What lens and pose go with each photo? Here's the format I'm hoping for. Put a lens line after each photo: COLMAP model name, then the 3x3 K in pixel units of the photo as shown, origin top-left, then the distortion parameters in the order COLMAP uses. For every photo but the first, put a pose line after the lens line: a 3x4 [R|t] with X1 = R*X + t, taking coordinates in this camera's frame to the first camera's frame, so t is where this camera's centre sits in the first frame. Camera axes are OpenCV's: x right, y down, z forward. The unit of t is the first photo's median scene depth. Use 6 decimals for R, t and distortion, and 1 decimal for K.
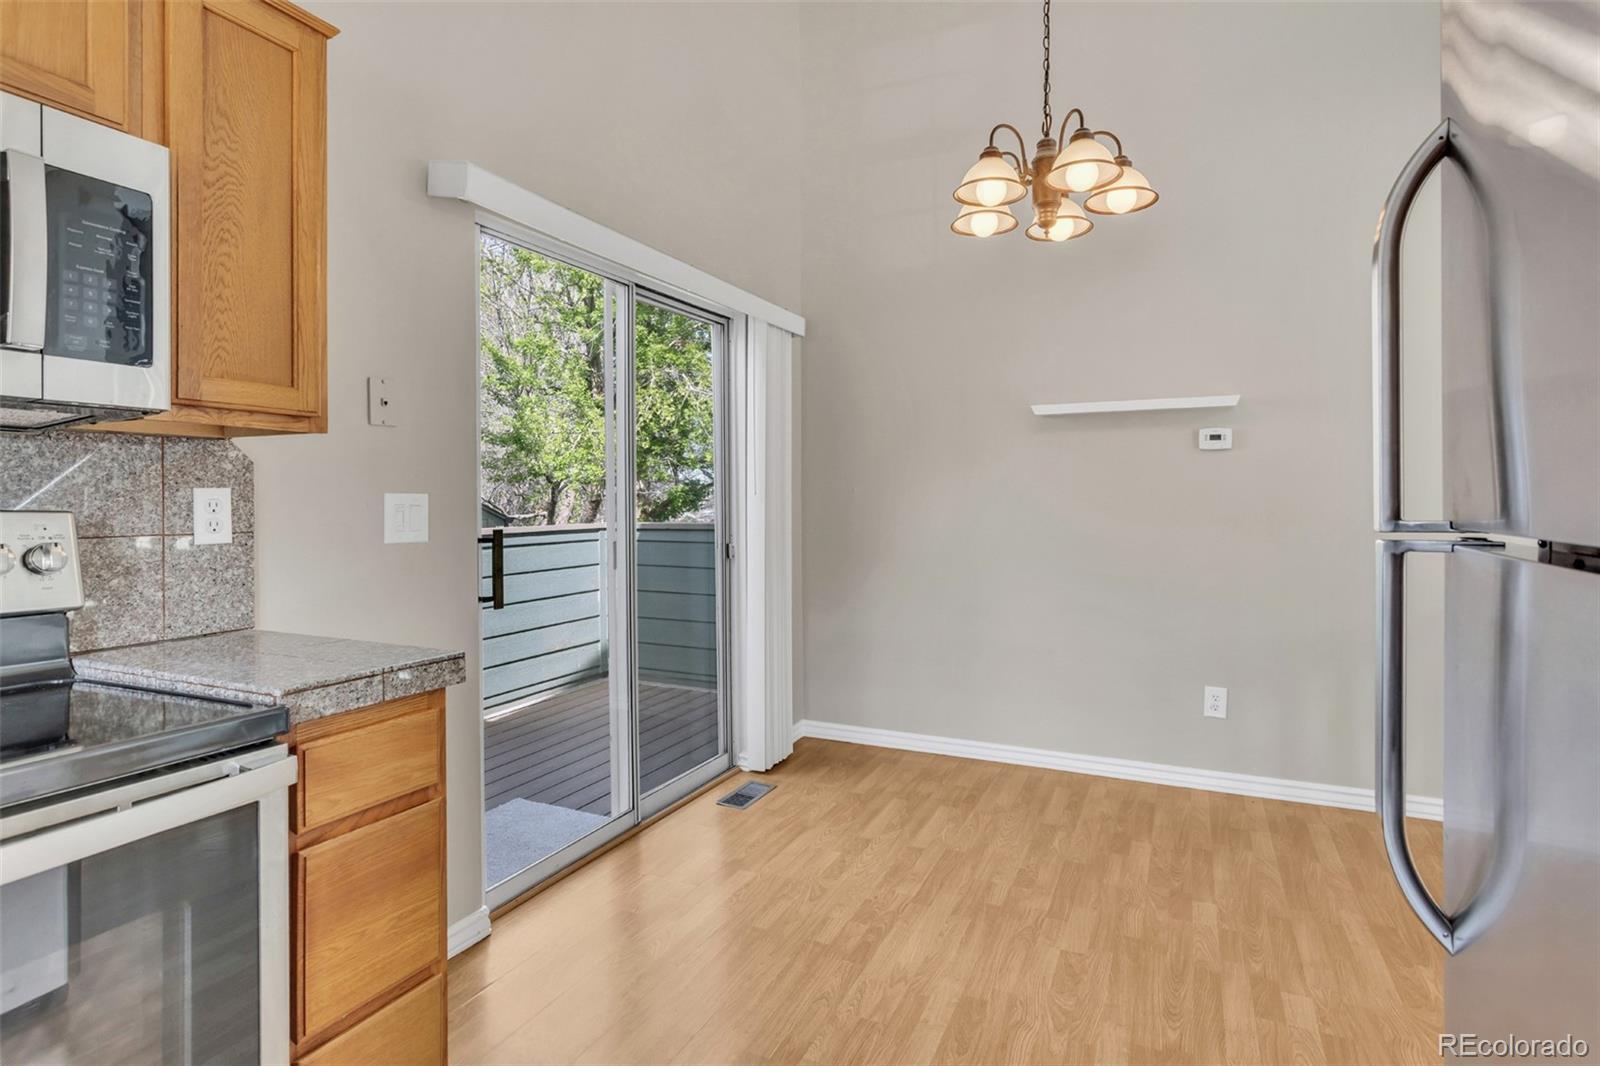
lens RADIAL K [[818.9, 0, 816.8], [0, 818.9, 501.2], [0, 0, 1]] dist [0.002466, 0.000072]
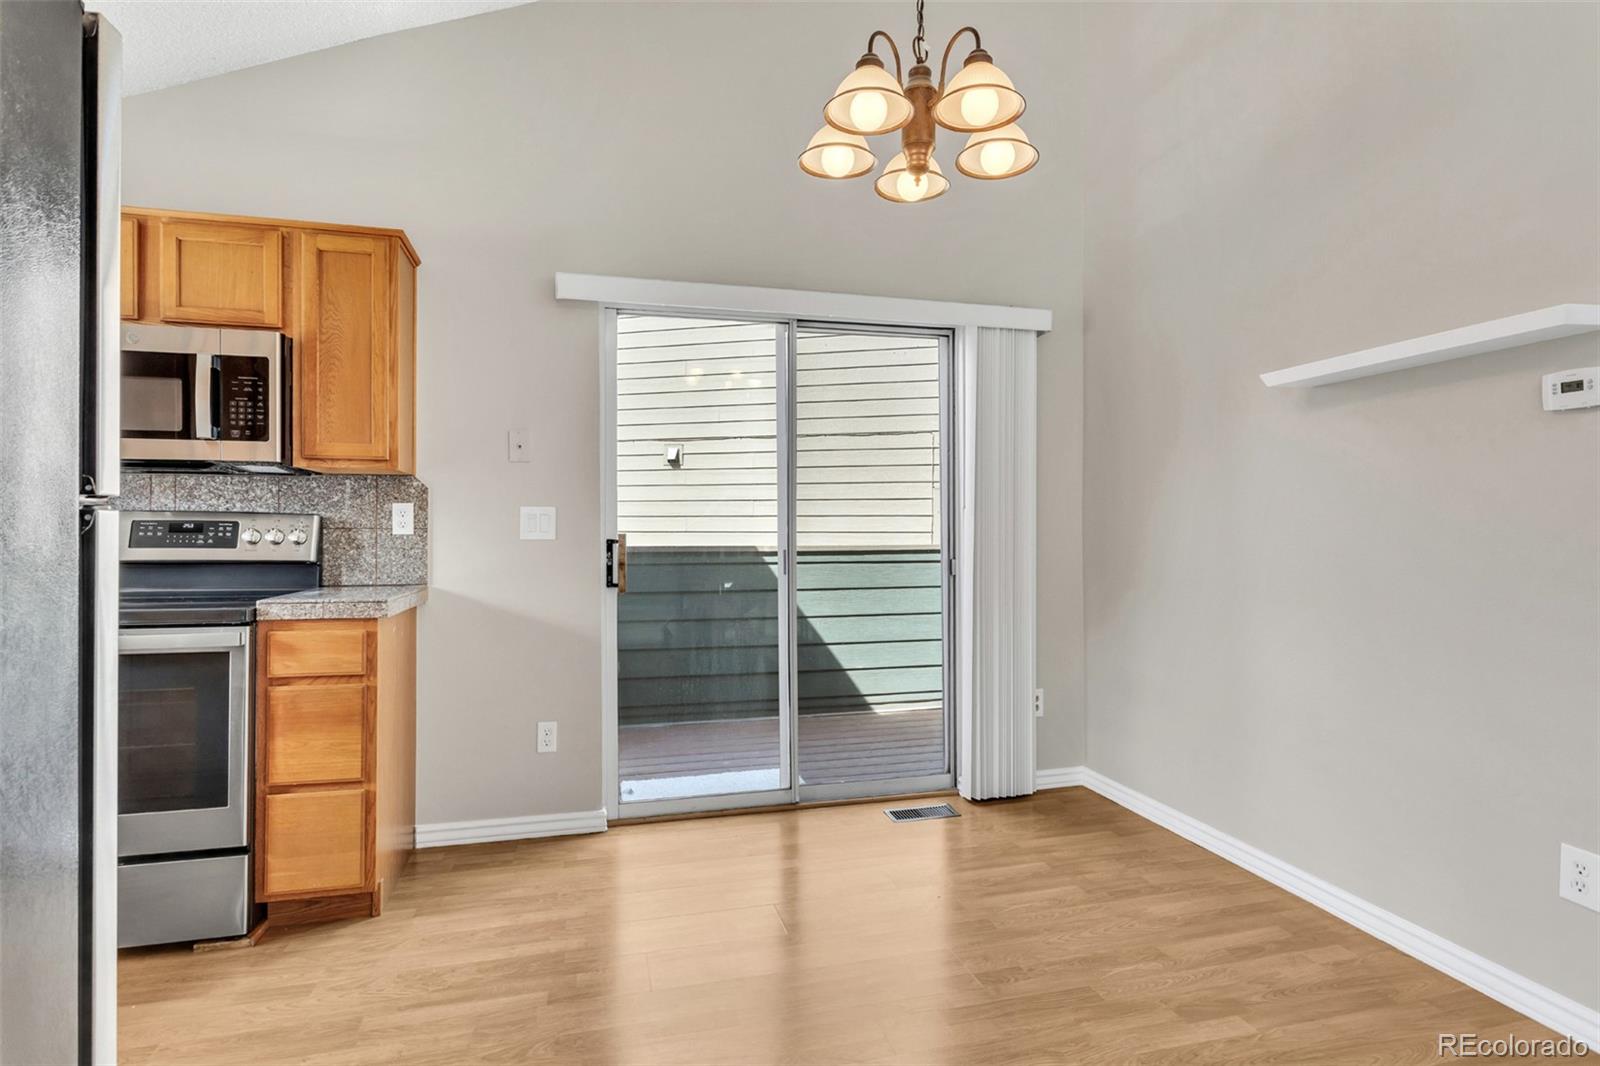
lens RADIAL K [[818.9, 0, 801.3], [0, 818.9, 528.9], [0, 0, 1]] dist [0.002466, 0.000072]
pose [[0.636510, 0.001202, -0.771268, 0.920346], [-0.004131, 0.999990, -0.001850, 0.030715], [0.771258, 0.004364, 0.636508, 0.411853]]
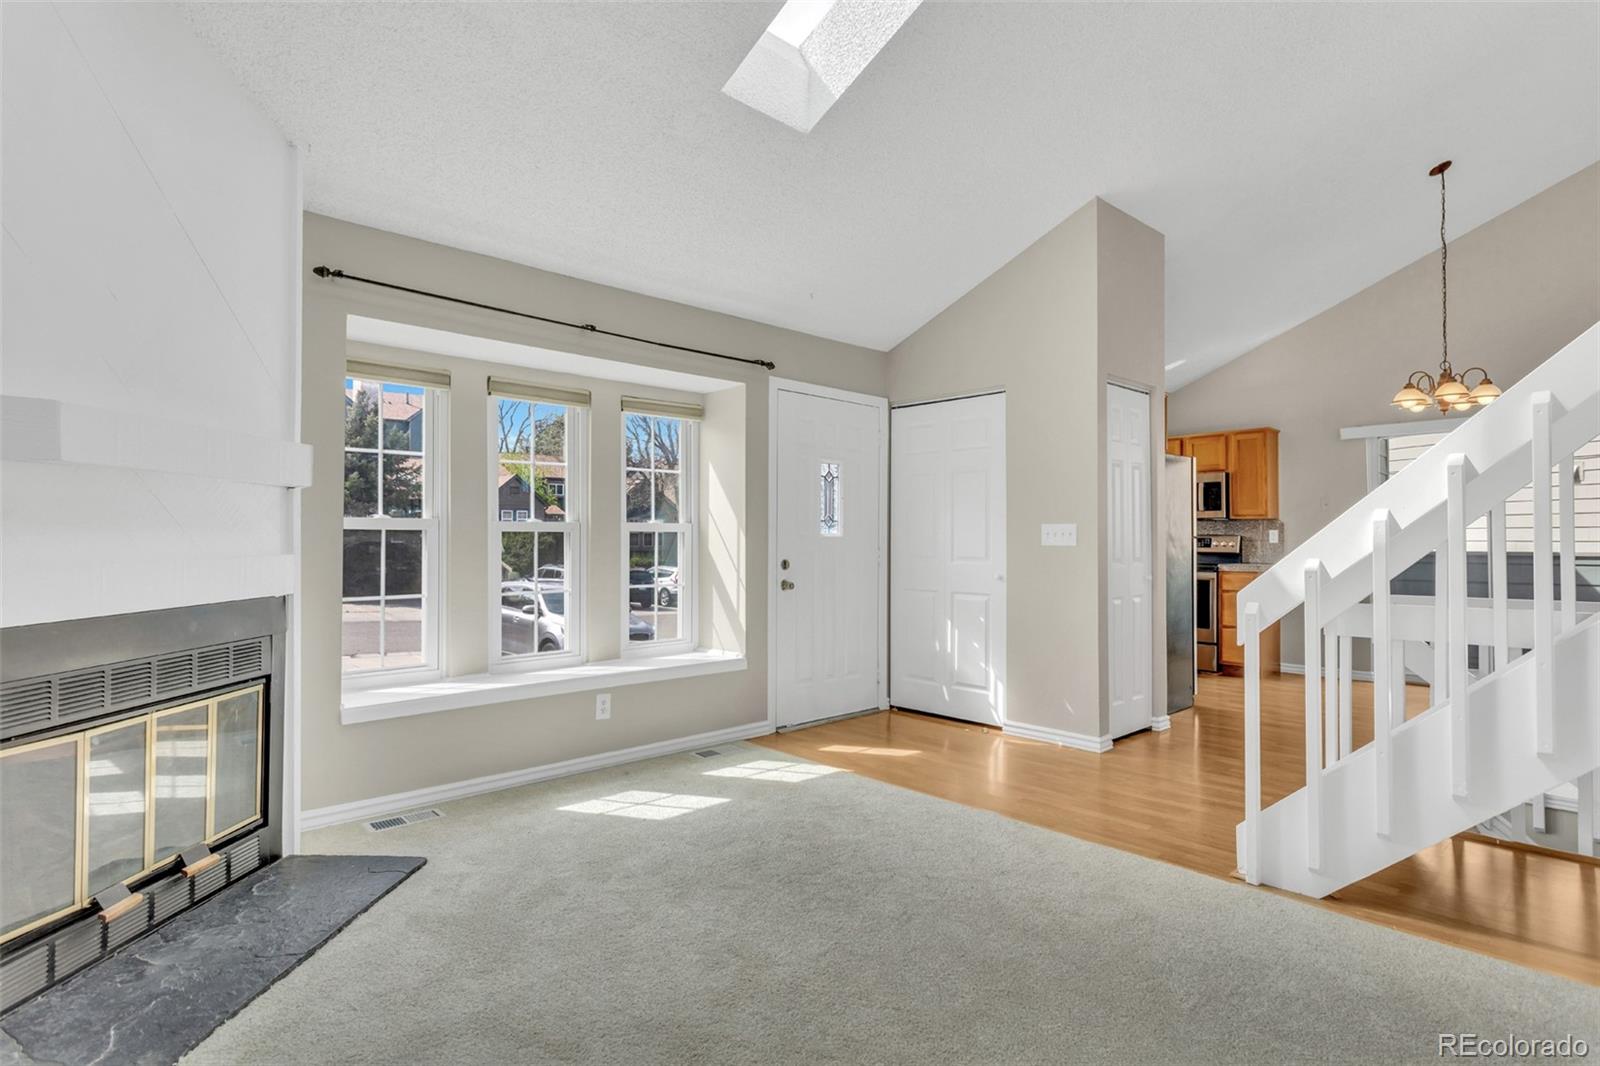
lens RADIAL K [[818.9, 0, 790.2], [0, 818.9, 531.7], [0, 0, 1]] dist [0.002466, 0.000072]
pose [[-0.368304, -0.006354, -0.929684, 3.306933], [-0.000175, 0.999977, -0.006765, 0.017150], [0.929706, -0.002329, -0.368296, 0.163008]]
